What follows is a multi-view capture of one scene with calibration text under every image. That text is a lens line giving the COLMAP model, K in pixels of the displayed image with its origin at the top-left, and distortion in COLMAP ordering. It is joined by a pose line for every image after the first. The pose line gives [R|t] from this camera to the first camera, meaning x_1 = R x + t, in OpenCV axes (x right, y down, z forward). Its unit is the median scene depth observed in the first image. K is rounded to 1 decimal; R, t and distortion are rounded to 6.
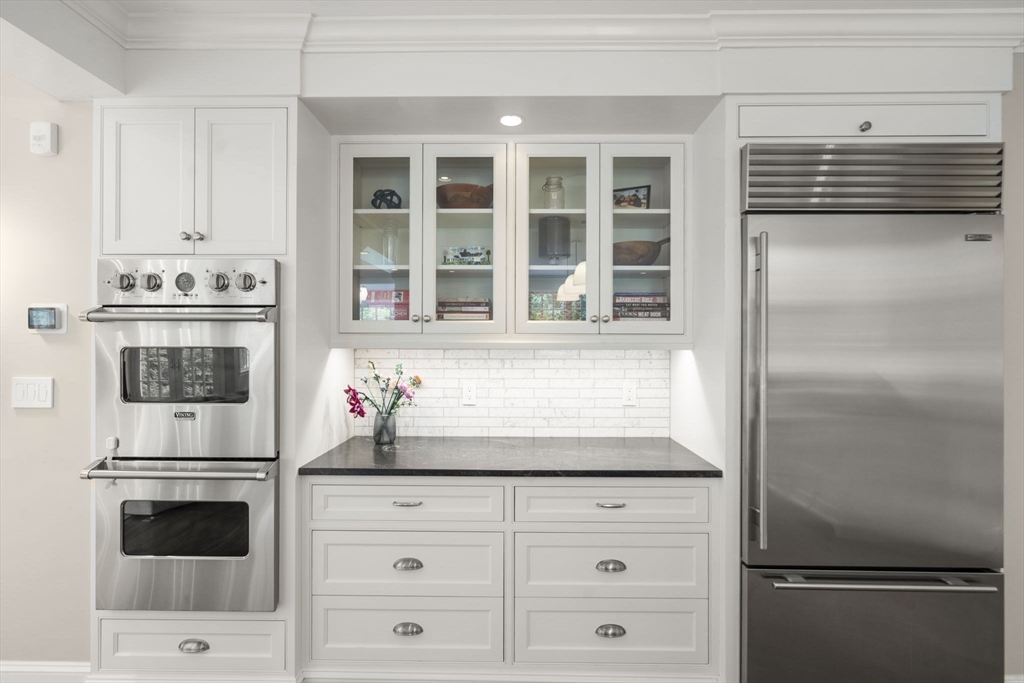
lens RADIAL K [[472.5, 0, 516.5], [0, 472.5, 342.9], [0, 0, 1]] dist [-0.009890, 0.000076]
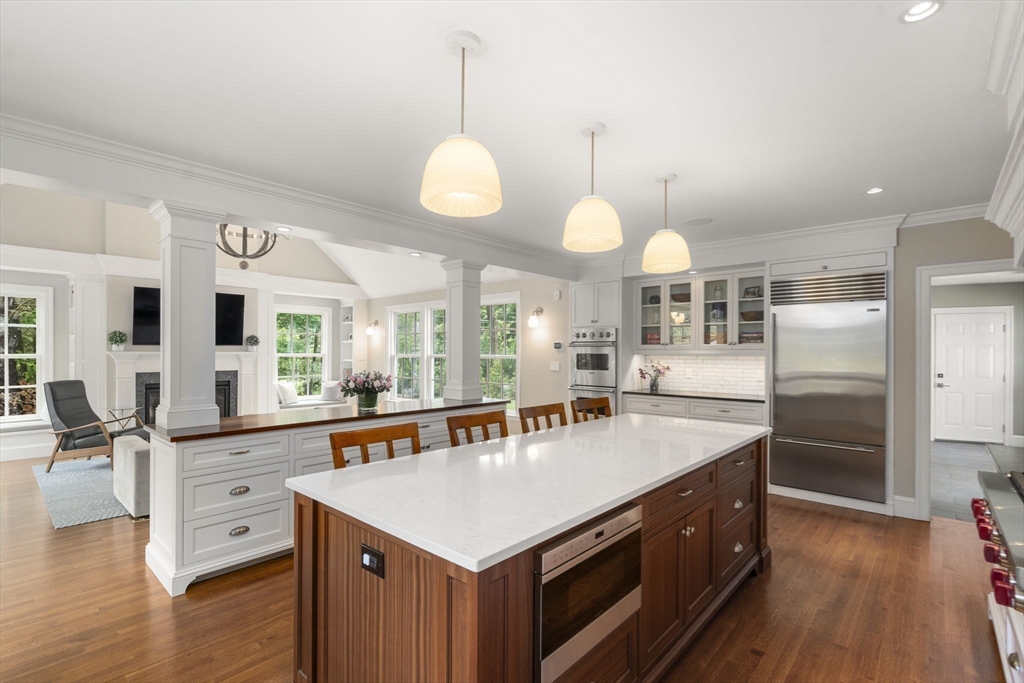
lens RADIAL K [[472.5, 0, 513.3], [0, 472.5, 348.7], [0, 0, 1]] dist [-0.009890, 0.000076]
pose [[0.755549, -0.003069, -0.655085, 0.955796], [-0.002613, 0.999967, -0.007698, 0.000077], [0.655087, 0.007528, 0.755516, -1.690887]]
